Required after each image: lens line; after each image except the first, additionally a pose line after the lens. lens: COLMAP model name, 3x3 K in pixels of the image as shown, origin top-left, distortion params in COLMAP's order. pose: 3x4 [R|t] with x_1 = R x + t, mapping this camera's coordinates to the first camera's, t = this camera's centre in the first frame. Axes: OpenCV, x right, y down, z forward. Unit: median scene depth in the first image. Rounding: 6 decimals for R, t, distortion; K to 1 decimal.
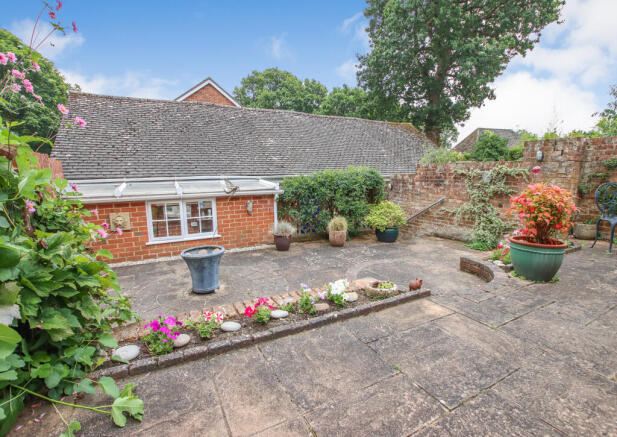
lens RADIAL K [[288.4, 0, 309.2], [0, 288.4, 217.1], [0, 0, 1]] dist [-0.030382, 0.000053]
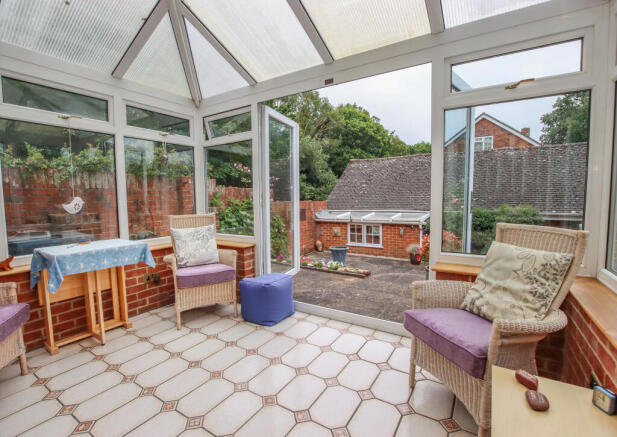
lens RADIAL K [[288.4, 0, 309.9], [0, 288.4, 218.5], [0, 0, 1]] dist [-0.030382, 0.000053]
pose [[0.499801, 0.065361, -0.863671, 0.893682], [-0.124840, 0.992173, 0.002842, -0.051108], [0.857096, 0.106400, 0.504049, -0.193630]]
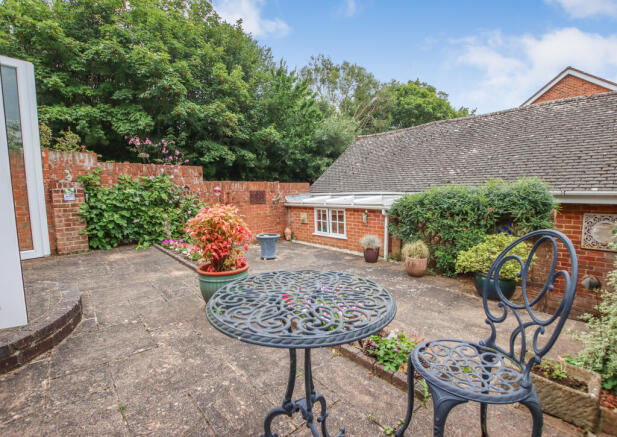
lens RADIAL K [[288.4, 0, 308.5], [0, 288.4, 218.5], [0, 0, 1]] dist [-0.030382, 0.000053]
pose [[0.229822, 0.097235, -0.968363, 0.907306], [-0.131813, 0.988938, 0.068018, -0.089843], [0.964265, 0.112011, 0.240097, 0.524230]]
